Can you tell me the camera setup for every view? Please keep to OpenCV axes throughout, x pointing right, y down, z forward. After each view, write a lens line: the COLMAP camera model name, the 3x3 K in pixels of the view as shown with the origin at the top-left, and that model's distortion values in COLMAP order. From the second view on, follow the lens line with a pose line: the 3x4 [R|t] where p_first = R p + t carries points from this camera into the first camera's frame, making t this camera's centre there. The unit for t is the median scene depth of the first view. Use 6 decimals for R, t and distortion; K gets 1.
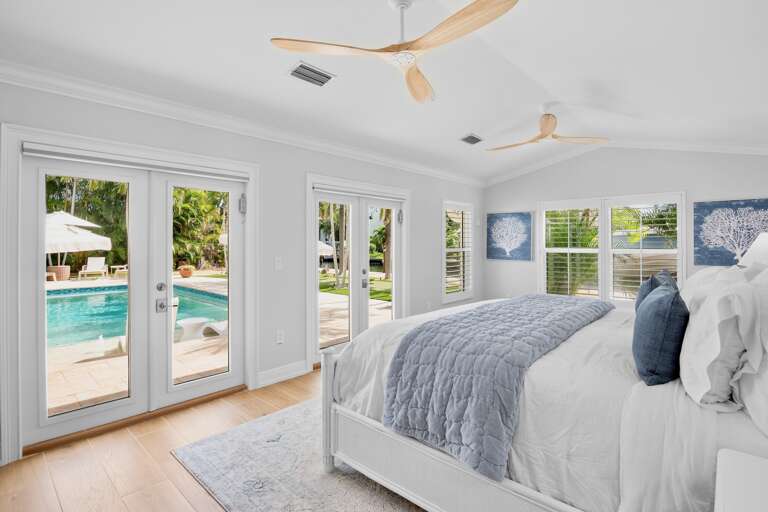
lens RADIAL K [[377.5, 0, 377.1], [0, 377.5, 241.0], [0, 0, 1]] dist [-0.024673, 0.000374]
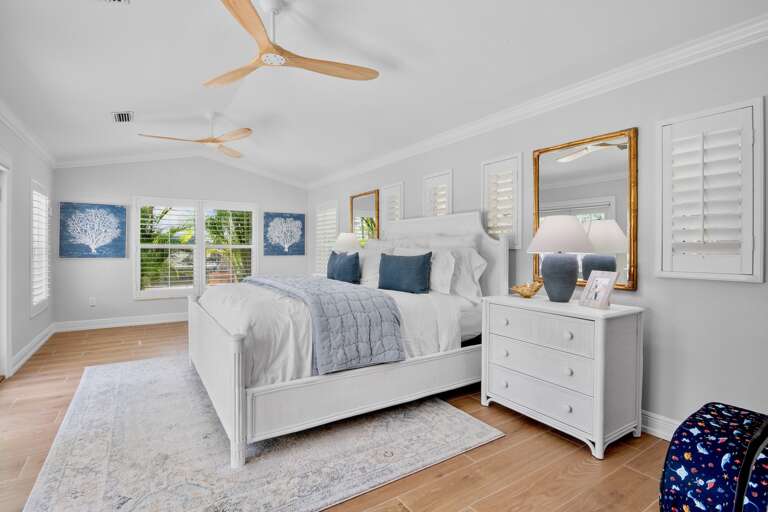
lens RADIAL K [[377.5, 0, 377.9], [0, 377.5, 251.2], [0, 0, 1]] dist [-0.024673, 0.000374]
pose [[0.252527, -0.006576, 0.967568, -0.443440], [-0.007053, 0.999938, 0.008637, 0.031923], [-0.967564, -0.009005, 0.252465, 0.203325]]
